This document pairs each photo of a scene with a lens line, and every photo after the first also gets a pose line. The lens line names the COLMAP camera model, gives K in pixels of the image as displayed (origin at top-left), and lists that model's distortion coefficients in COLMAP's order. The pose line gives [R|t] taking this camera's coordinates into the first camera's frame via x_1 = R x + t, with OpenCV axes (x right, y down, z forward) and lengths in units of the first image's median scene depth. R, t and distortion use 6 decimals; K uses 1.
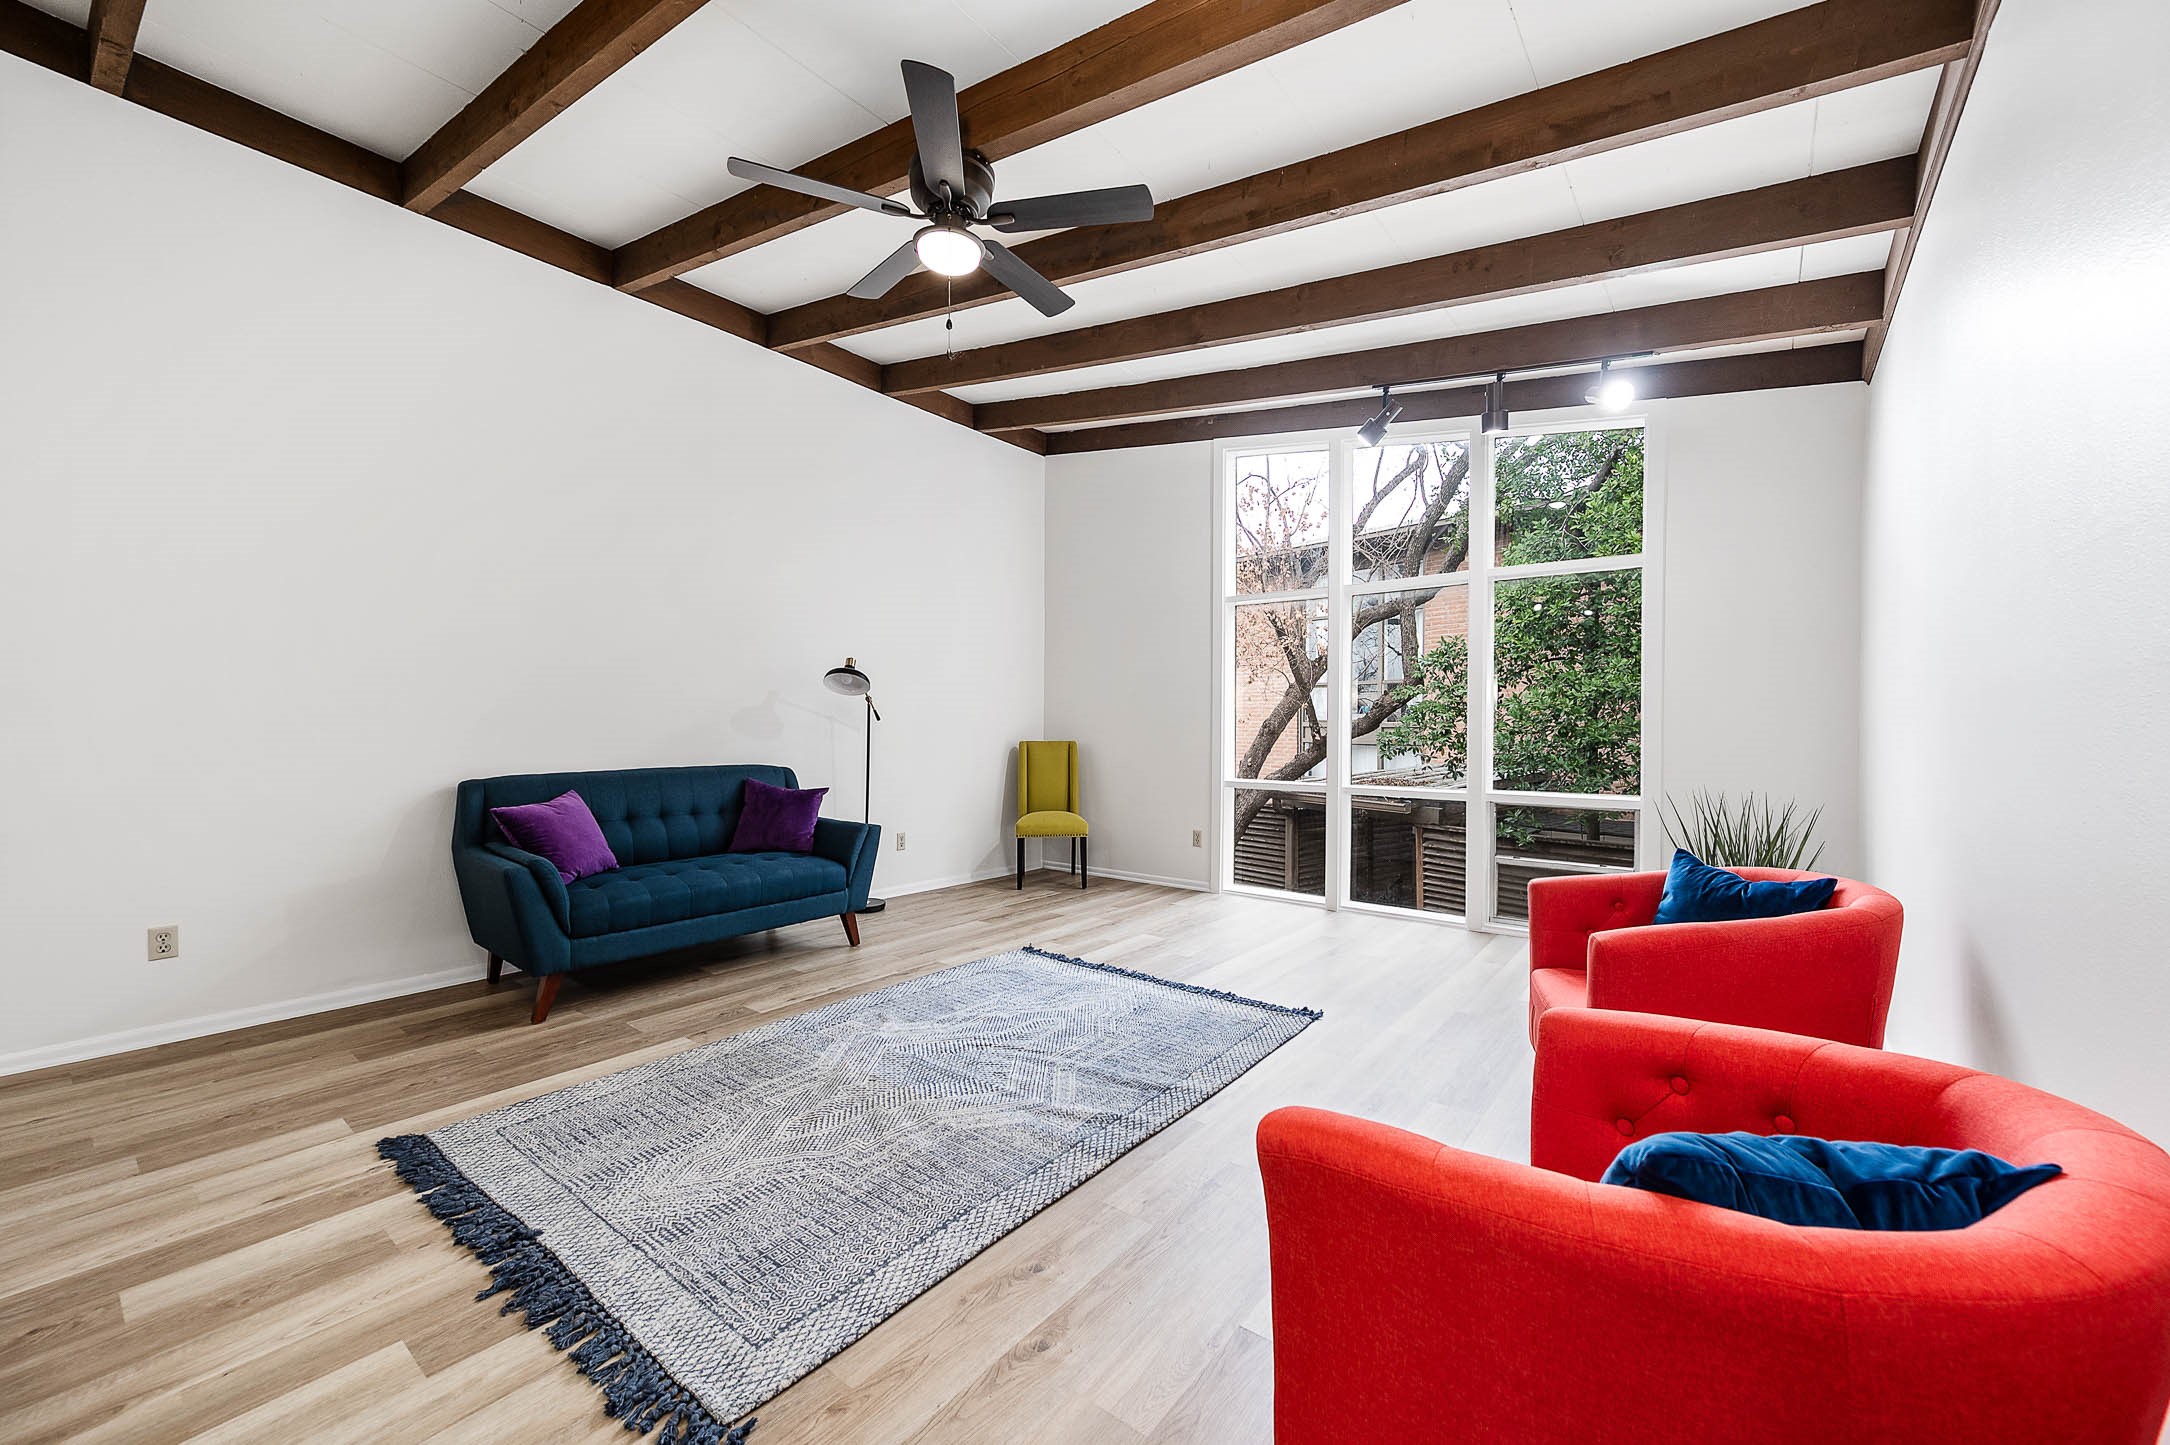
lens RADIAL K [[834.6, 0, 1049.2], [0, 834.6, 717.4], [0, 0, 1]] dist [0.002357, 0.000120]
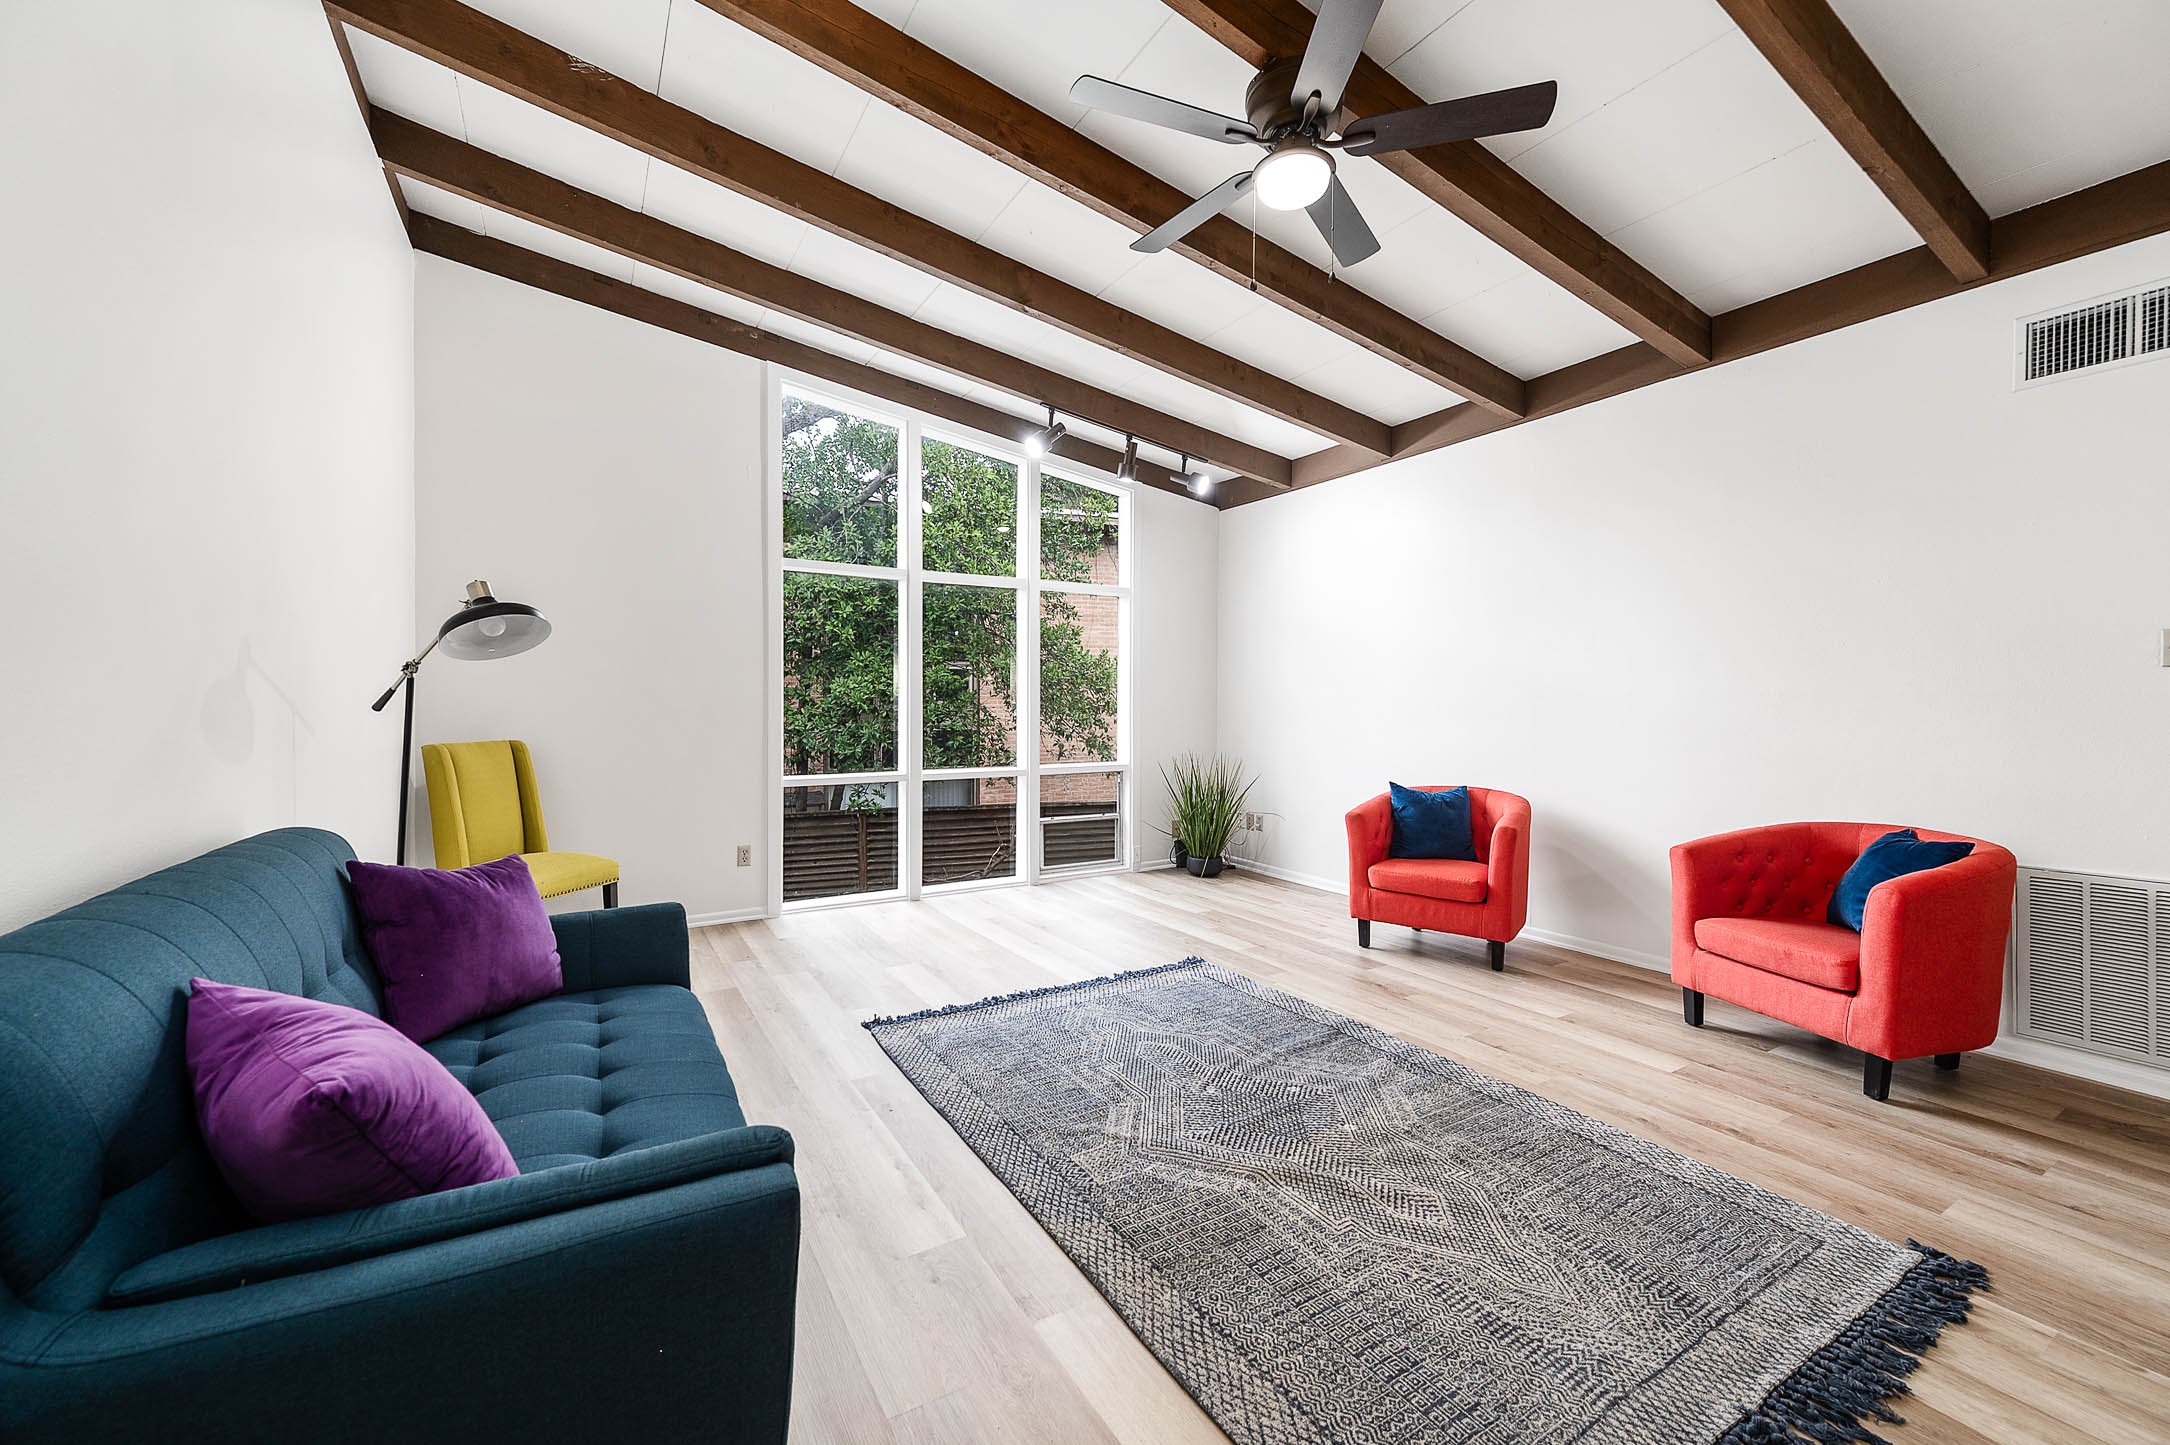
lens RADIAL K [[861.2, 0, 1095.0], [0, 861.2, 726.2], [0, 0, 1]] dist [0.026658, 0.000048]
pose [[0.322947, -0.024281, 0.946106, -0.969621], [-0.010475, 0.999518, 0.029227, -0.012799], [-0.946359, -0.019349, 0.322537, 0.820587]]
